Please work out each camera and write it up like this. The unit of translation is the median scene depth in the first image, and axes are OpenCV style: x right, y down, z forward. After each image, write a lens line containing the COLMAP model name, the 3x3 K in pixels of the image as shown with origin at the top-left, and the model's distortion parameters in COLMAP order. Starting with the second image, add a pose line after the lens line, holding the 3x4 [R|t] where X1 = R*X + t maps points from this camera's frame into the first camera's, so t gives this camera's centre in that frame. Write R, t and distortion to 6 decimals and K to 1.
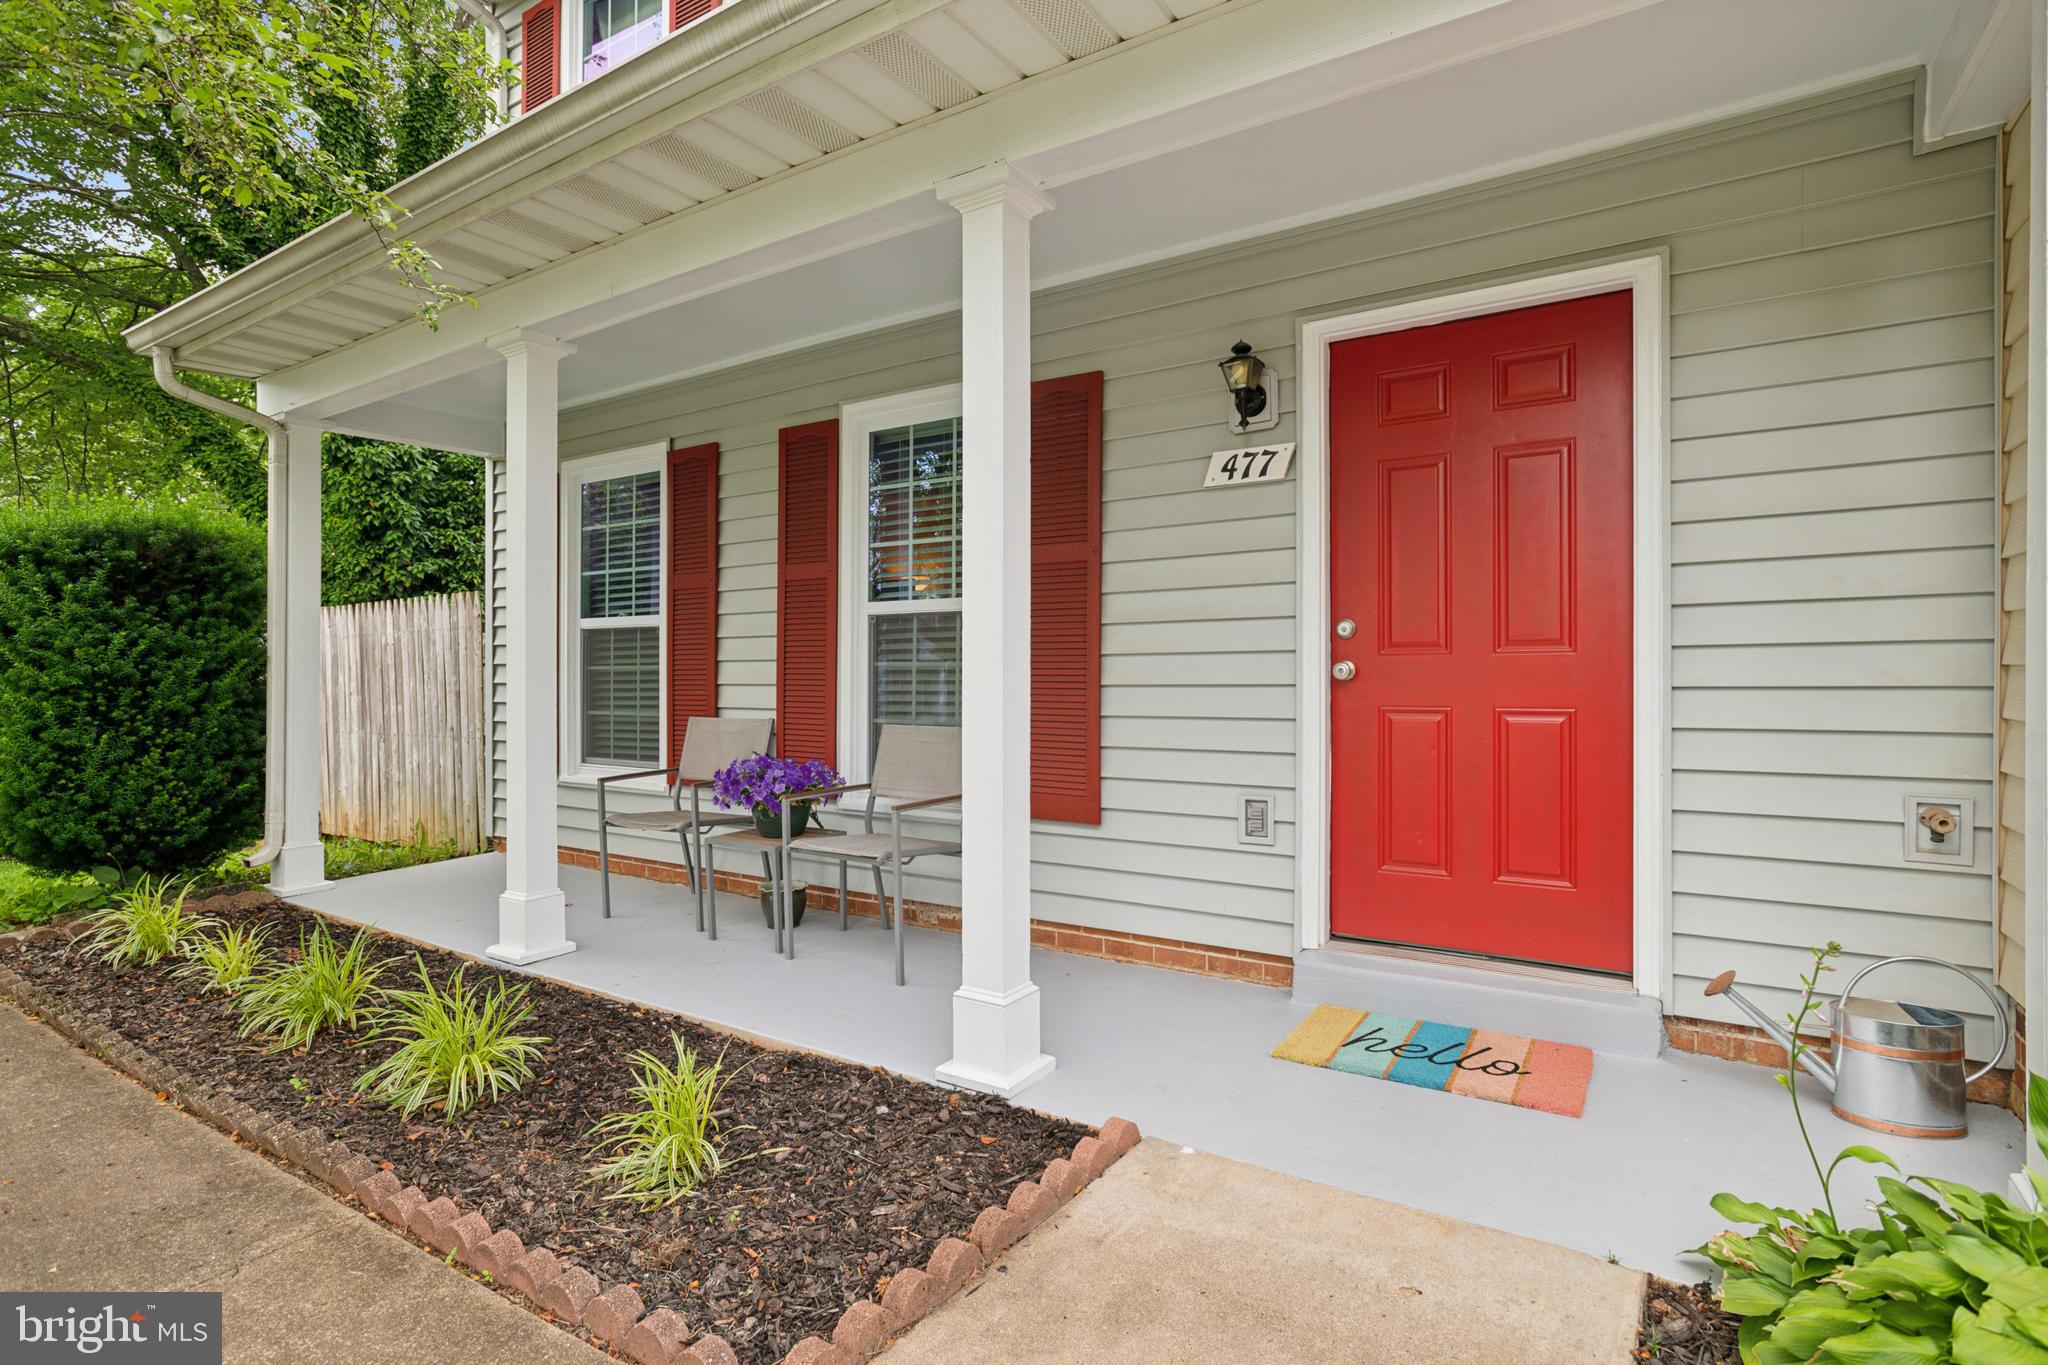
lens RADIAL K [[1021.3, 0, 1010.3], [0, 1021.3, 670.9], [0, 0, 1]] dist [-0.003762, -0.000425]
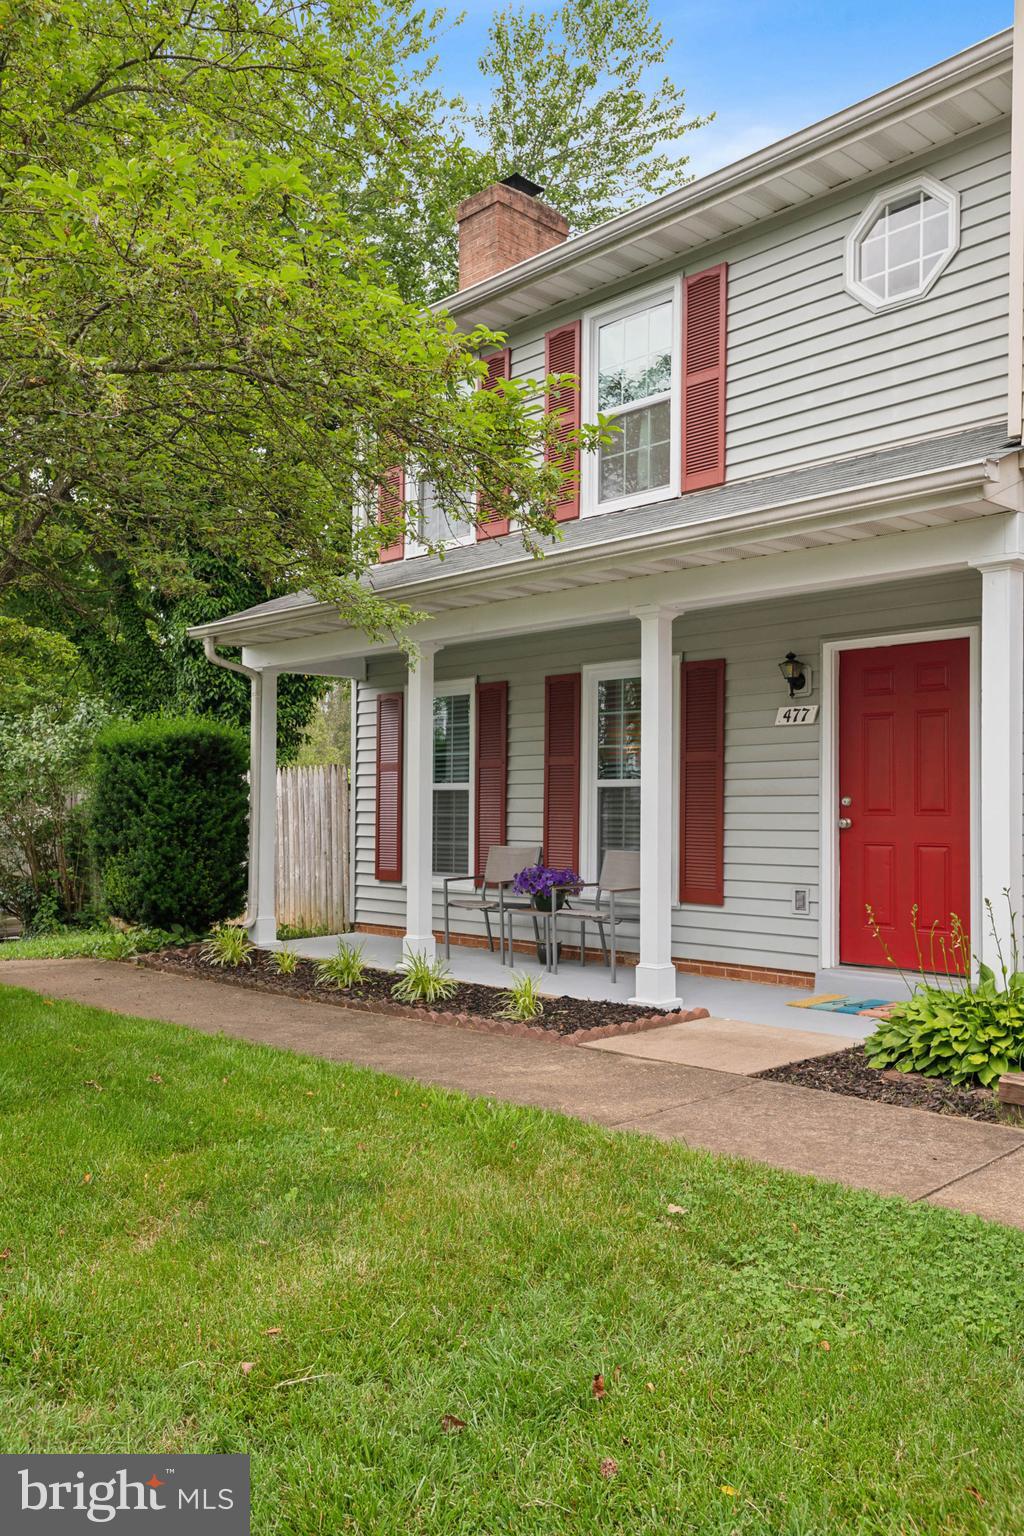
lens RADIAL K [[1175.9, 0, 510.0], [0, 1175.9, 794.5], [0, 0, 1]] dist [0.003336, 0.000268]
pose [[0.978790, 0.003892, -0.204832, 0.122744], [-0.006155, 0.999927, -0.010413, -0.020483], [0.204776, 0.011453, 0.978742, -0.969454]]
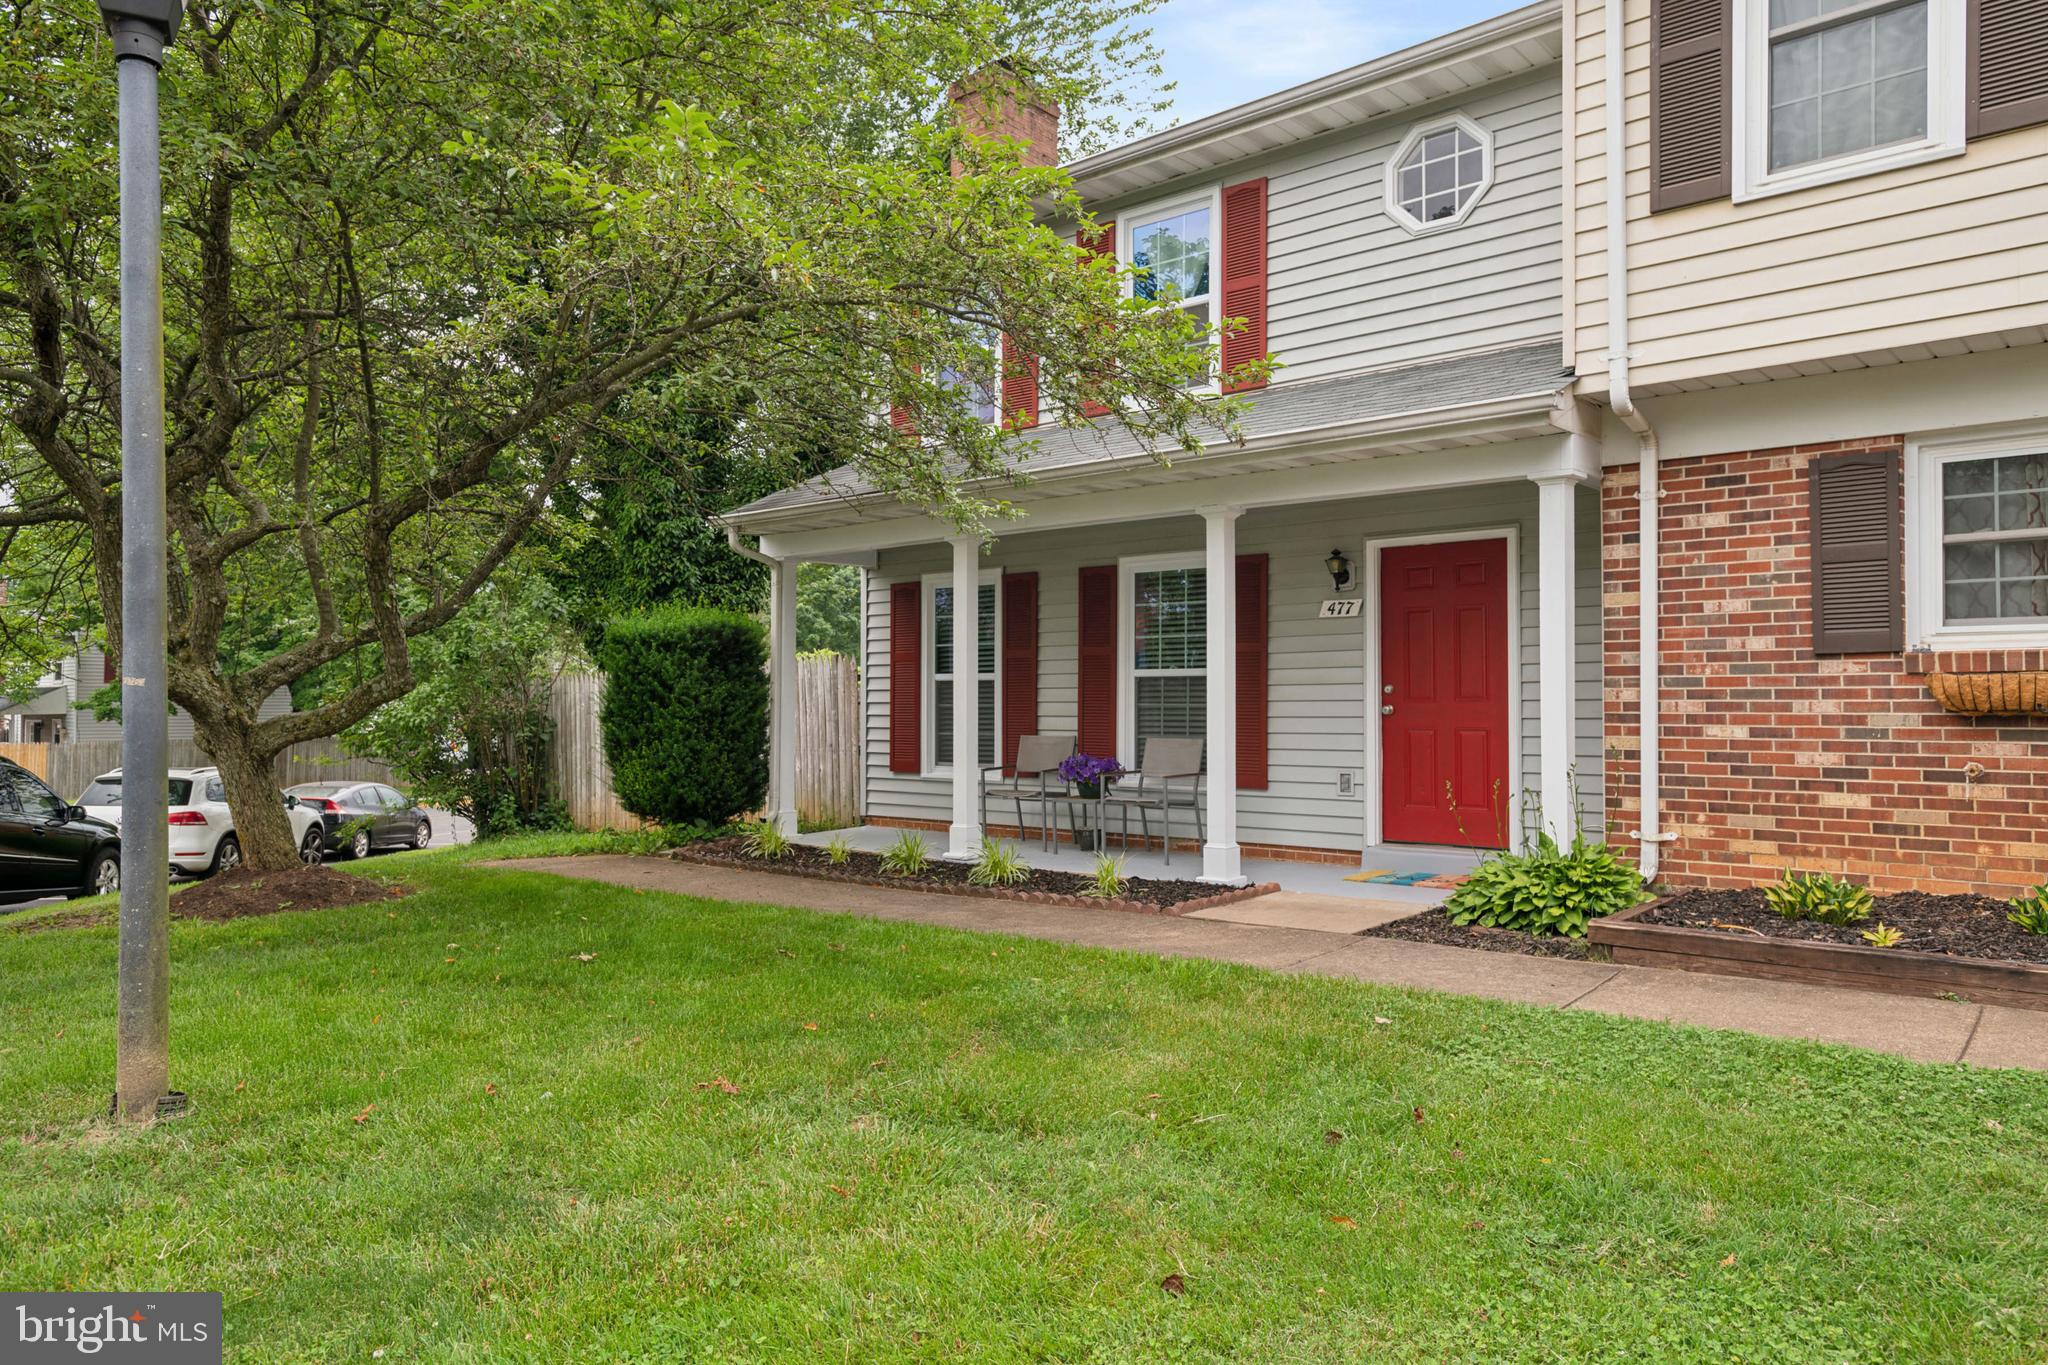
lens RADIAL K [[1298.7, 0, 1024.0], [0, 1298.7, 682.5], [0, 0, 1]] dist [-0.023134, 0.000241]
pose [[0.994162, -0.001440, -0.107892, -0.087410], [0.000157, 0.999929, -0.011900, -0.018119], [0.107901, 0.011813, 0.994091, -1.244769]]
